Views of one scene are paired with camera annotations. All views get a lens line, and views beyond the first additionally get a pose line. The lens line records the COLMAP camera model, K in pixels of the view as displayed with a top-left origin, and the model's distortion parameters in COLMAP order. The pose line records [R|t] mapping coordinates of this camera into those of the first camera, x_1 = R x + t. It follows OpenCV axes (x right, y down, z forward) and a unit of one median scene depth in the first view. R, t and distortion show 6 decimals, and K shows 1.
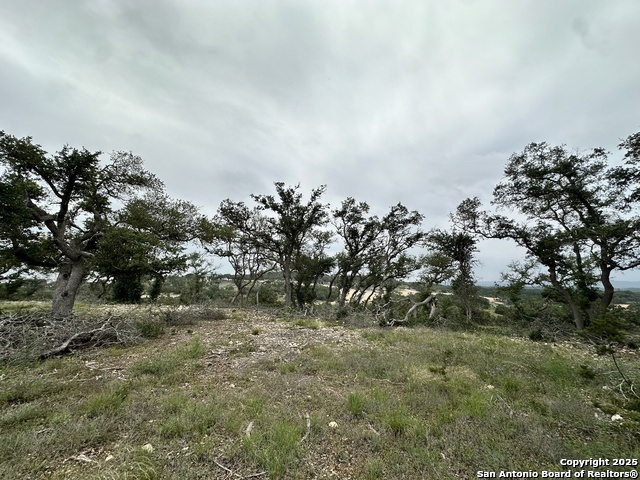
lens RADIAL K [[253.9, 0, 320.0], [0, 253.9, 240.0], [0, 0, 1]] dist [0.002313, 0.000406]
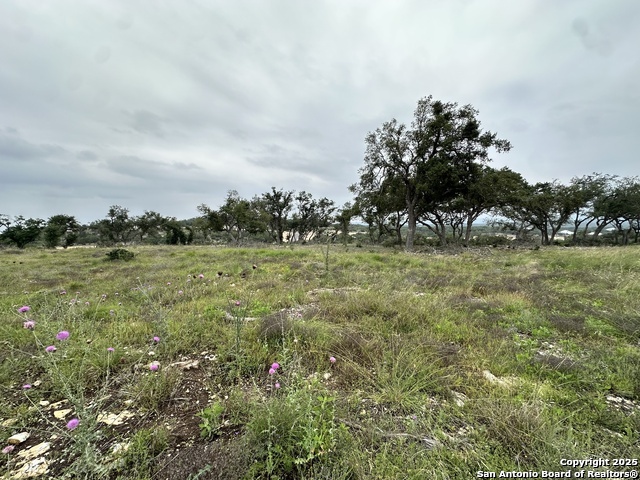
lens RADIAL K [[253.9, 0, 320.0], [0, 253.9, 240.0], [0, 0, 1]] dist [0.002313, 0.000406]
pose [[0.966125, -0.046189, 0.253906, -0.306551], [-0.011206, 0.975417, 0.220083, -0.237990], [-0.257830, -0.215473, 0.941857, -1.129206]]
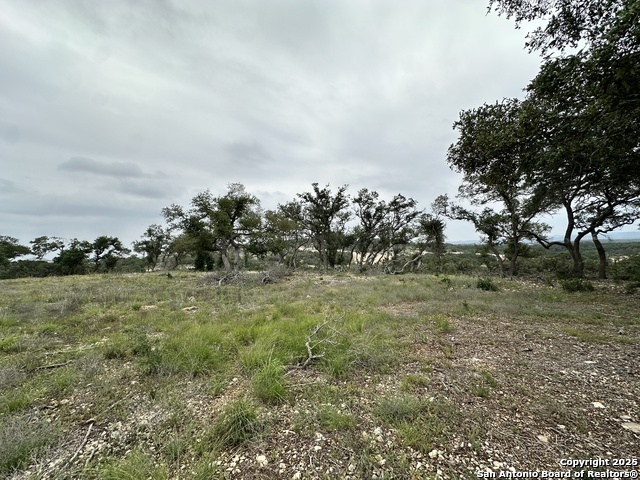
lens RADIAL K [[253.9, 0, 320.0], [0, 253.9, 240.0], [0, 0, 1]] dist [0.002313, 0.000406]
pose [[0.997851, -0.049693, -0.042707, -0.075557], [0.054980, 0.989569, 0.133153, -0.087497], [0.035645, -0.135215, 0.990175, -0.404509]]
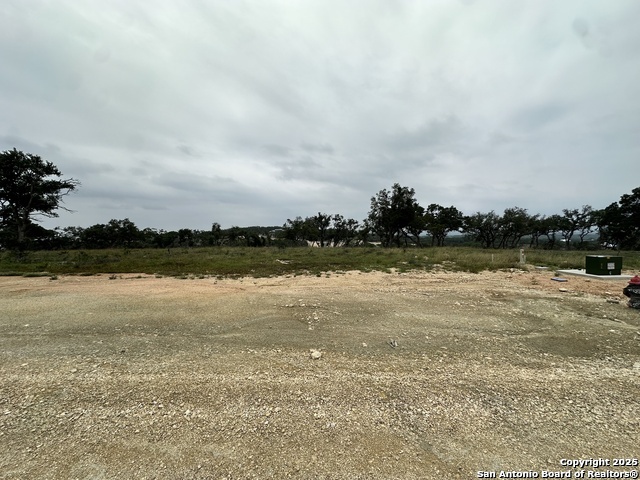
lens RADIAL K [[253.9, 0, 320.0], [0, 253.9, 240.0], [0, 0, 1]] dist [0.002313, 0.000406]
pose [[0.987949, -0.025495, 0.152662, -0.608702], [-0.002938, 0.983073, 0.183188, -0.435703], [-0.154749, -0.181429, 0.971152, -2.170696]]
